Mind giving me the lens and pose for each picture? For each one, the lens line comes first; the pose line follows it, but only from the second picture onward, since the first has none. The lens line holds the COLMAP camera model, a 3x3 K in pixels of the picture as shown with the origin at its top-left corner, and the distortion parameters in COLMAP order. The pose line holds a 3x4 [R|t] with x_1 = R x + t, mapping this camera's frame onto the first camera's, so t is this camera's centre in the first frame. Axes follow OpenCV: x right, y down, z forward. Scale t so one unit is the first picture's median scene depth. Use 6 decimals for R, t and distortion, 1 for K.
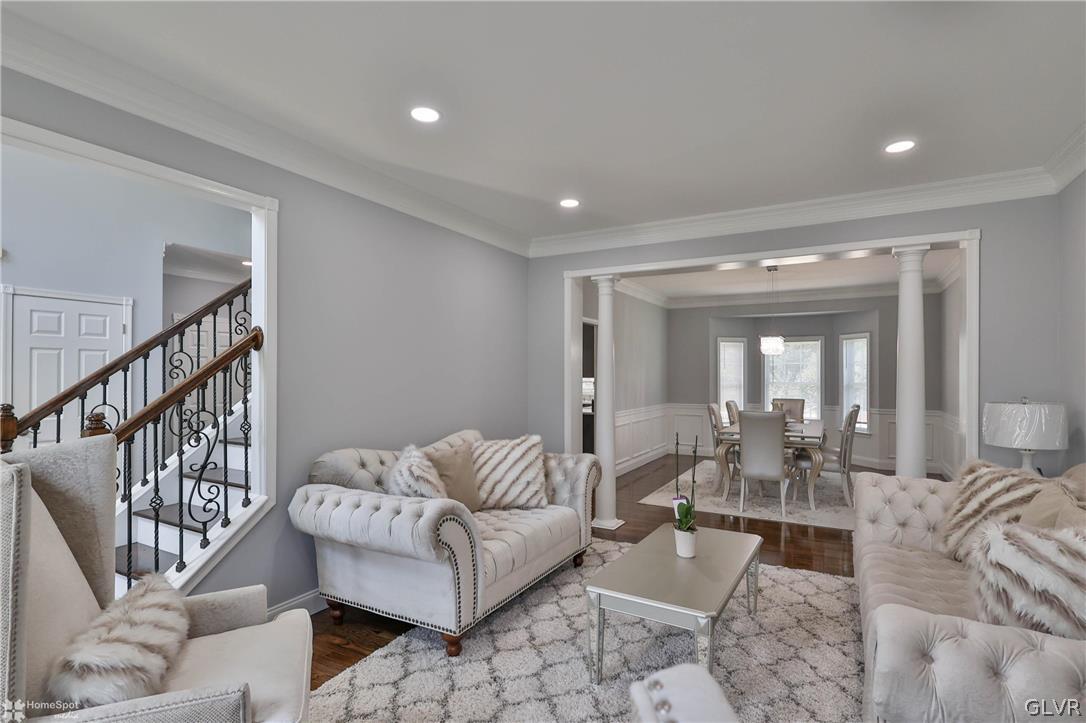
lens RADIAL K [[540.5, 0, 544.1], [0, 540.5, 370.9], [0, 0, 1]] dist [-0.000168, -0.000936]
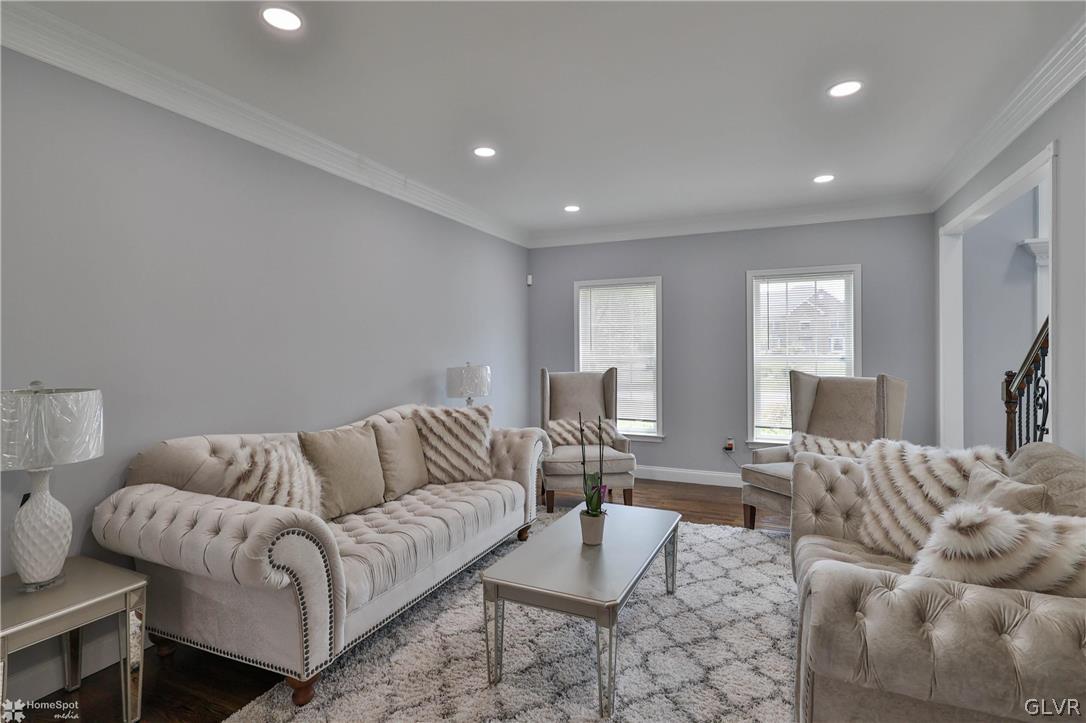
lens RADIAL K [[540.5, 0, 542.4], [0, 540.5, 353.6], [0, 0, 1]] dist [-0.000168, -0.000936]
pose [[0.996418, -0.003610, 0.084491, 0.112802], [0.001726, 0.999748, 0.022361, 0.001155], [-0.084550, -0.022135, 0.996173, 0.199845]]
